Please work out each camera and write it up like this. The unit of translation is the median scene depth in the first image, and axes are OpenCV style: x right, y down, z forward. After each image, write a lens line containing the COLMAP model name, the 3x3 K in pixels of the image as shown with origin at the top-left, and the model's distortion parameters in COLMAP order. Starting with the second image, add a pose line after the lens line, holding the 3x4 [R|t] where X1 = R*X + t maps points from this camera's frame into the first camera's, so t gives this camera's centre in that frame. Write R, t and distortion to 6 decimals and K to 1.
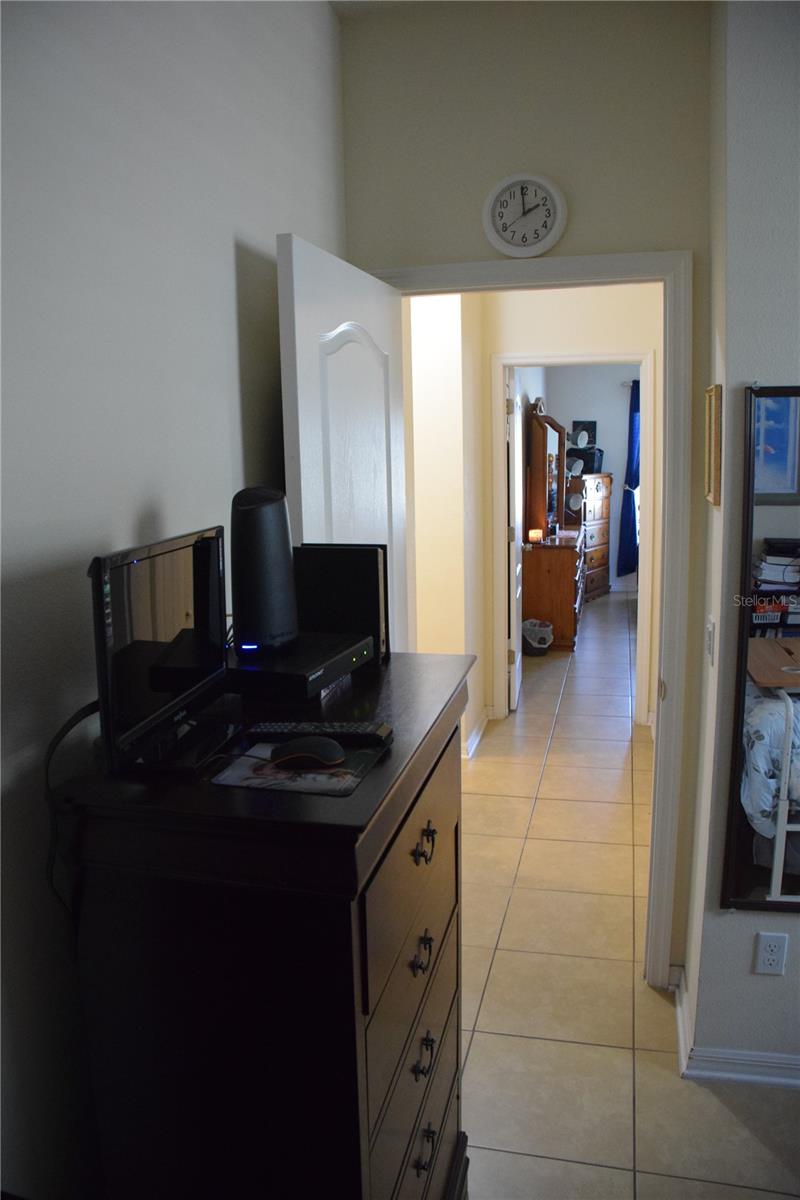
lens RADIAL K [[1003.4, 0, 400.0], [0, 1003.4, 600.0], [0, 0, 1]] dist [-0.148948, 0.000345]
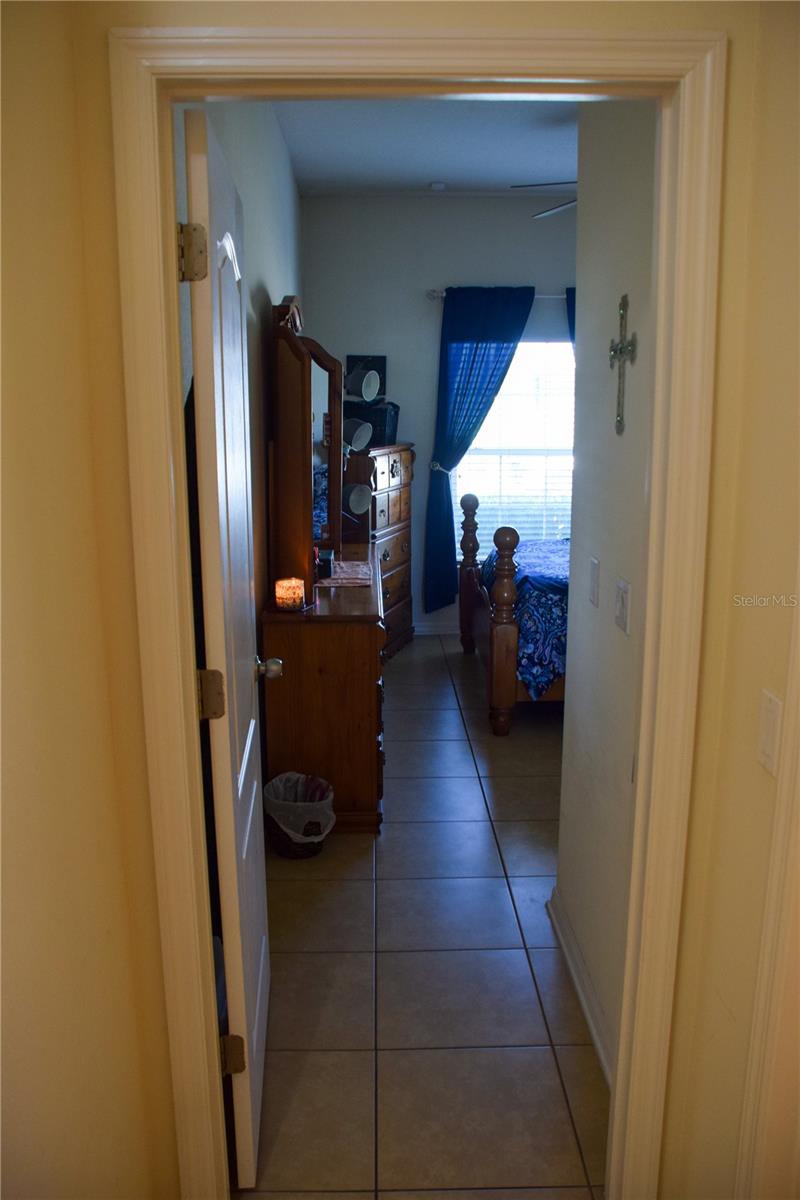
lens RADIAL K [[1003.4, 0, 400.0], [0, 1003.4, 600.0], [0, 0, 1]] dist [-0.148948, 0.000345]
pose [[0.969454, -0.037700, 0.242357, 0.061526], [0.027087, 0.998529, 0.046975, -0.068163], [-0.243772, -0.038976, 0.969049, 0.456084]]
